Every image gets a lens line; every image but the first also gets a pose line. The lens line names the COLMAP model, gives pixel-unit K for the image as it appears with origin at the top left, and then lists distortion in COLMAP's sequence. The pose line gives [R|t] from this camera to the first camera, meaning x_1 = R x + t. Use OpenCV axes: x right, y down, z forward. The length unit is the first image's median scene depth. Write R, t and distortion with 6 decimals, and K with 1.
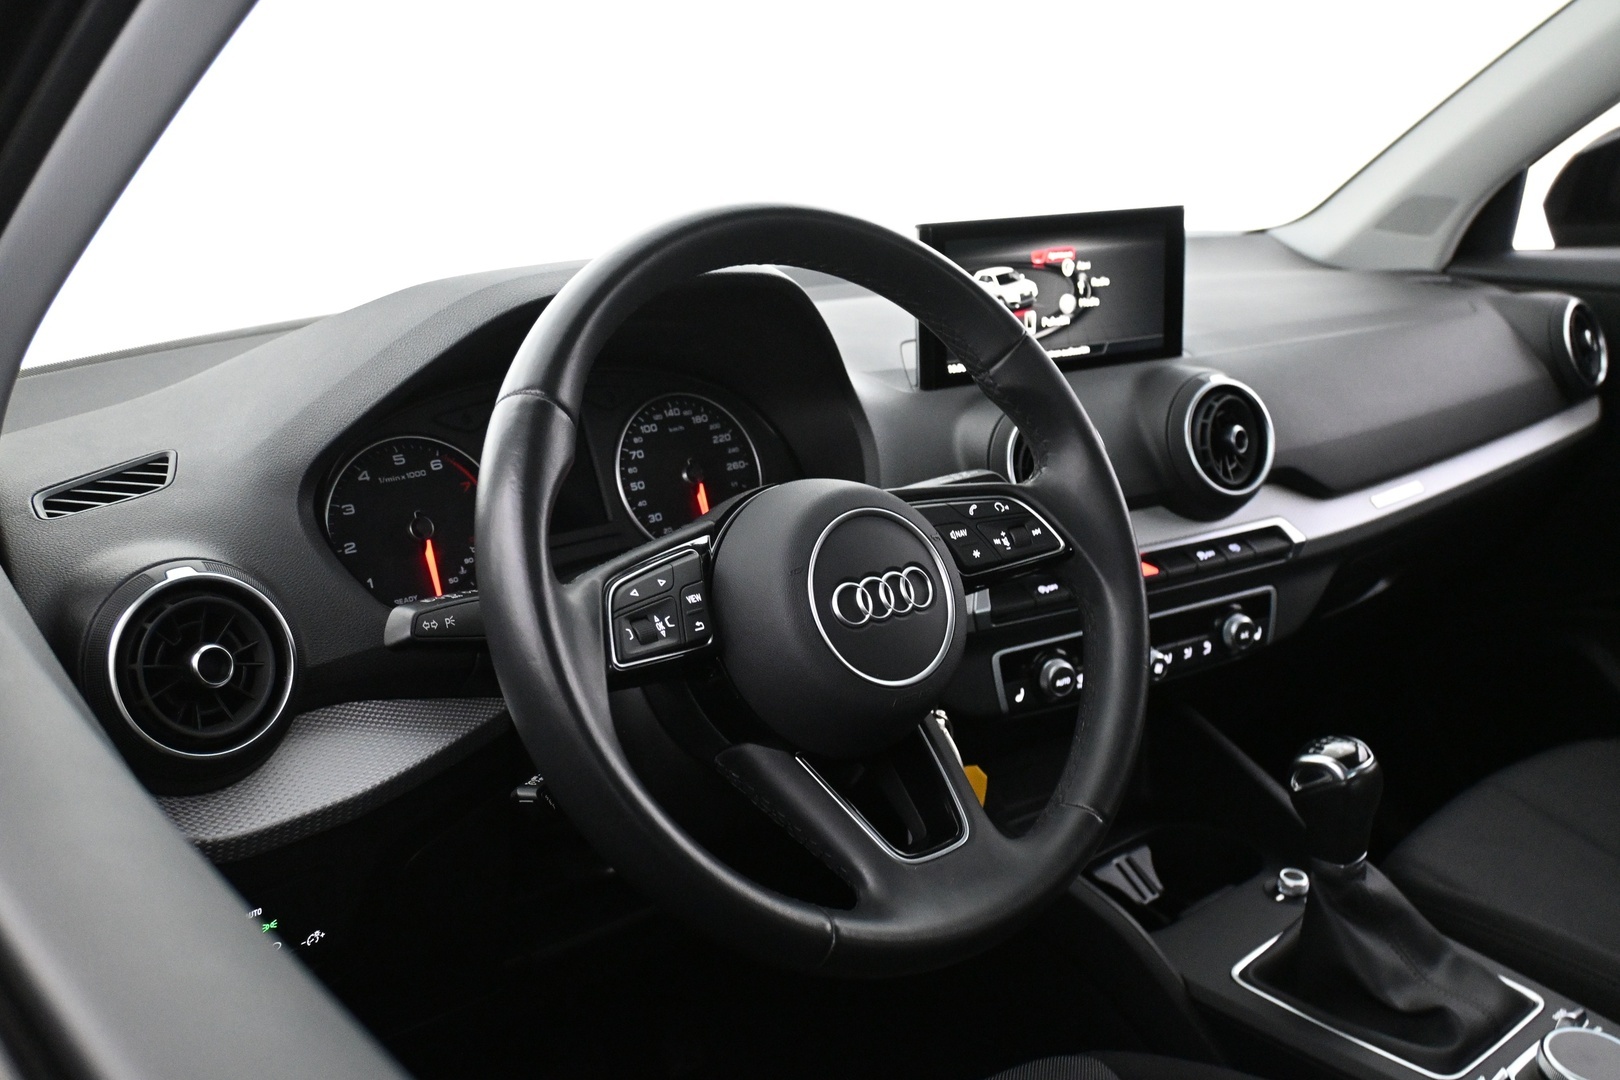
lens RADIAL K [[1464.7, 0, 810.0], [0, 1464.7, 540.0], [0, 0, 1]] dist [-0.010490, -0.004348]
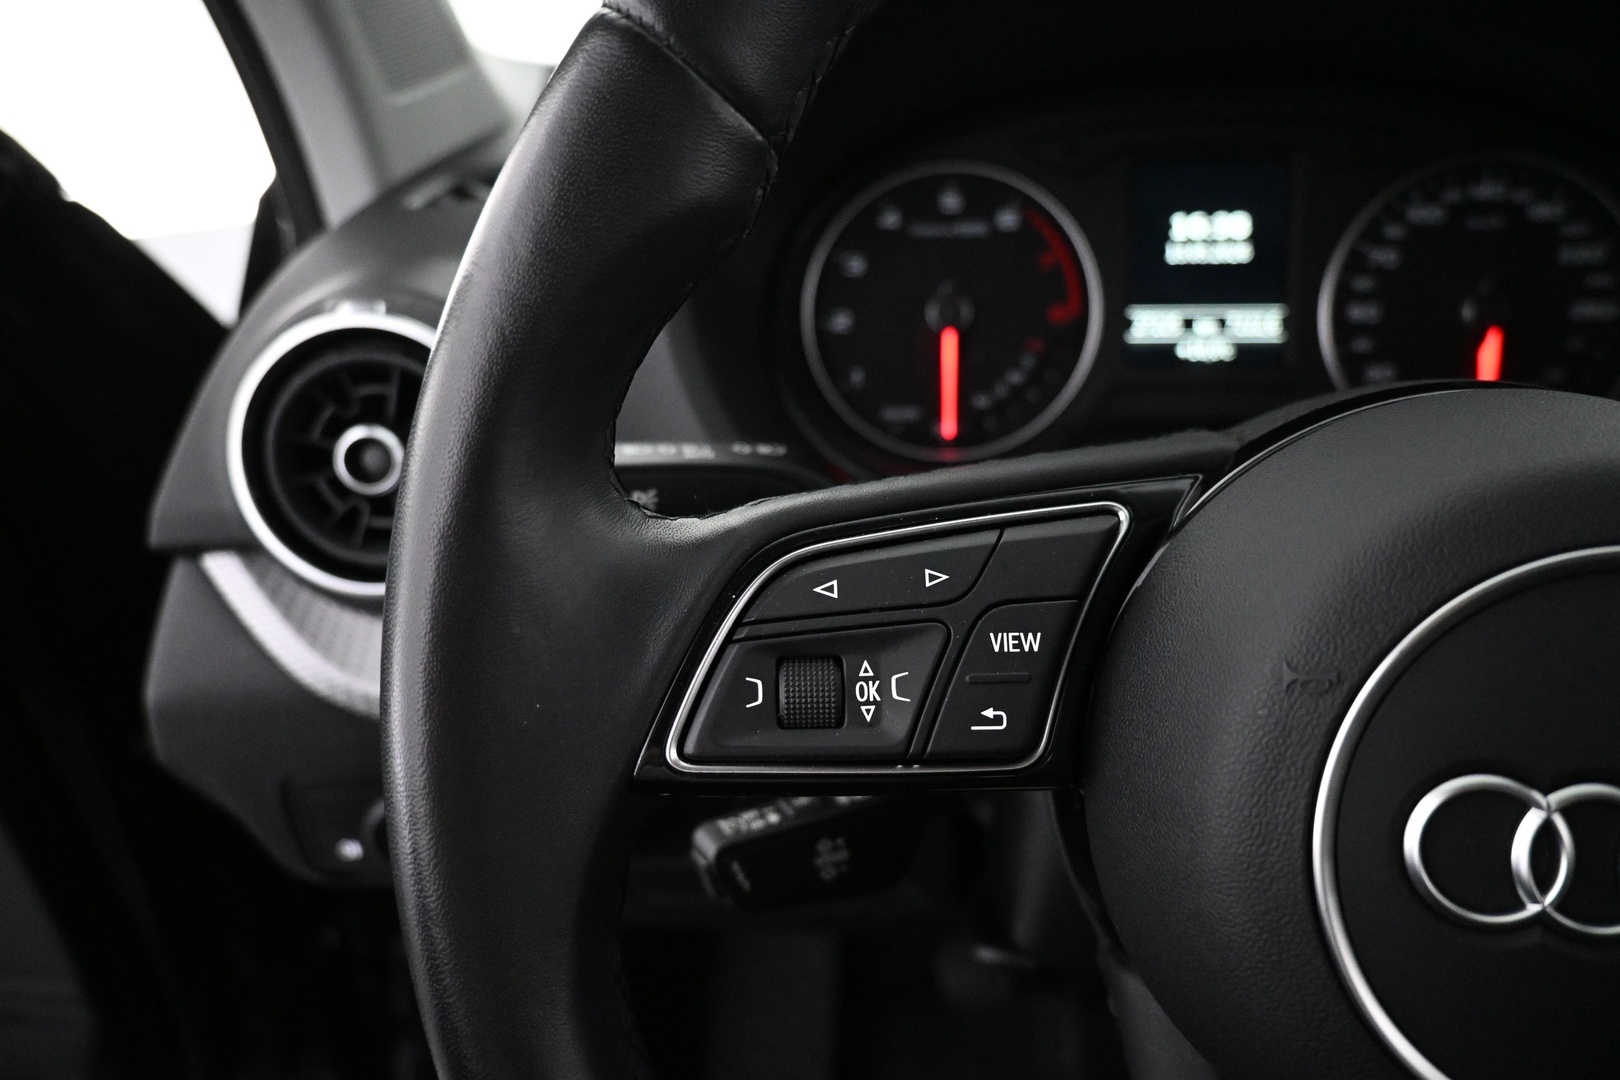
lens RADIAL K [[1113.4, 0, 810.0], [0, 1113.4, 540.0], [0, 0, 1]] dist [-0.000317, -0.004520]
pose [[0.692202, 0.326060, -0.643849, 0.038227], [-0.175909, 0.941443, 0.287649, -0.036896], [0.699938, -0.085852, 0.709025, 0.486757]]
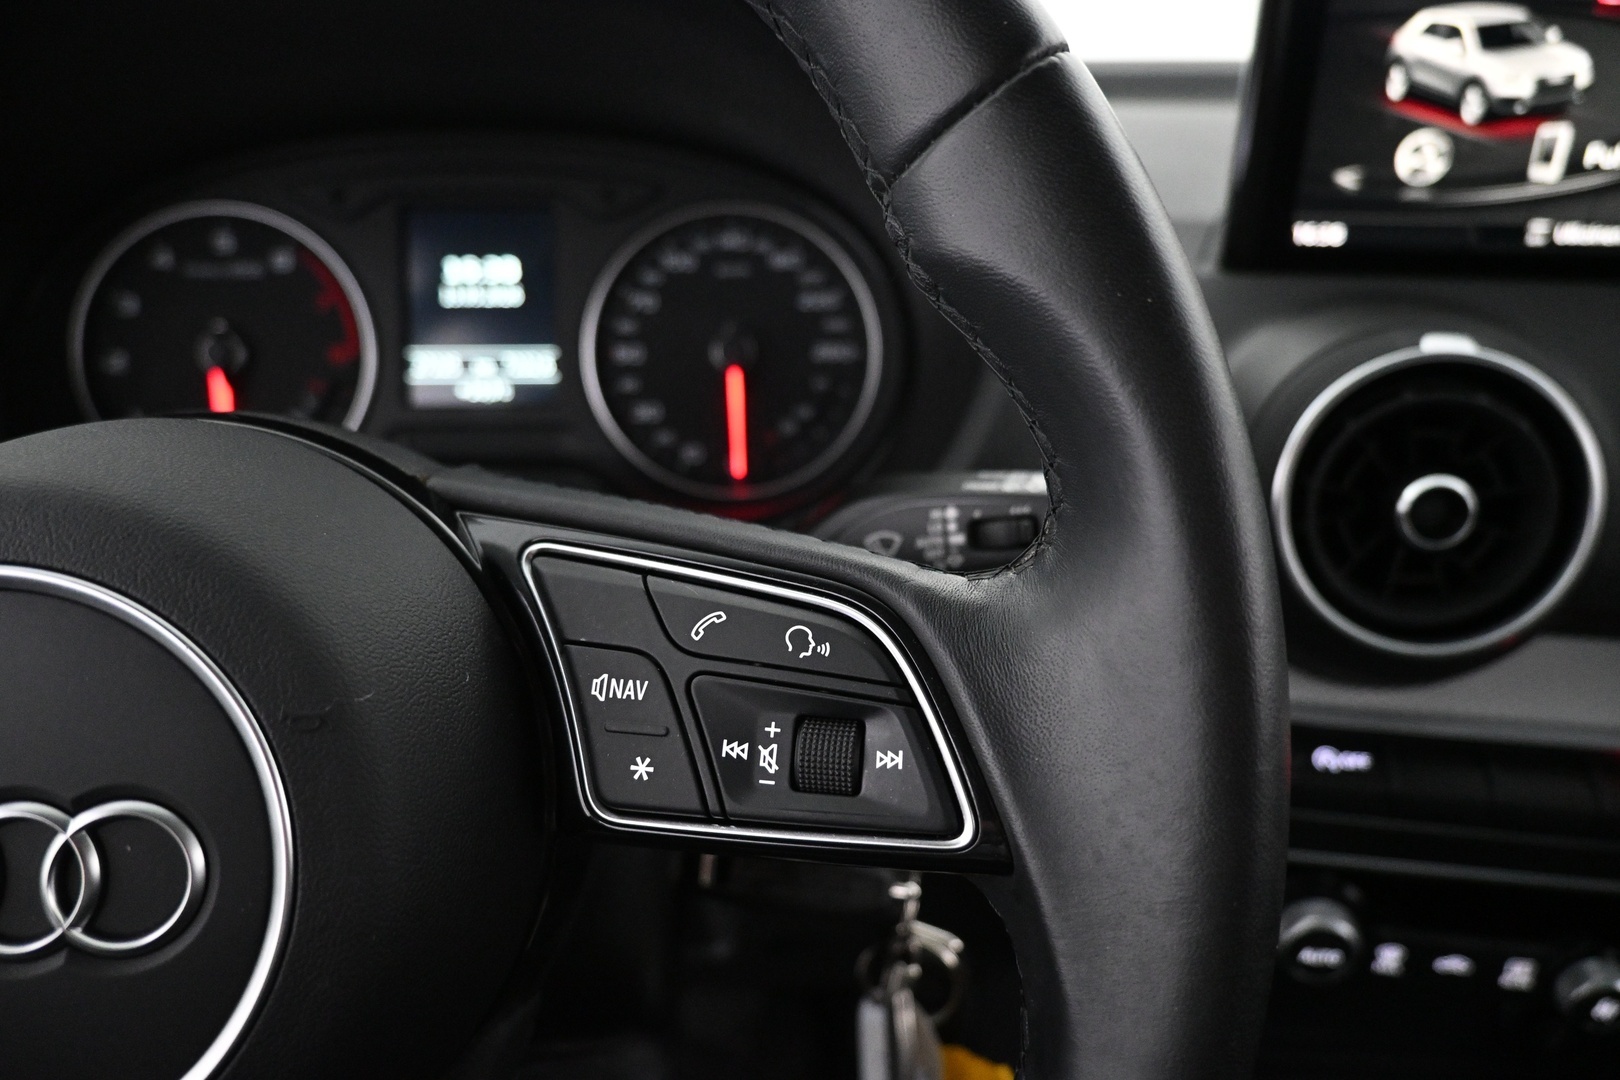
lens RADIAL K [[1119.3, 0, 810.0], [0, 1119.3, 540.0], [0, 0, 1]] dist [0.006099, 0.003073]
pose [[0.788567, 0.285504, -0.544655, 0.194726], [-0.189057, 0.955352, 0.227067, -0.075516], [0.585166, -0.076087, 0.807336, 0.610567]]
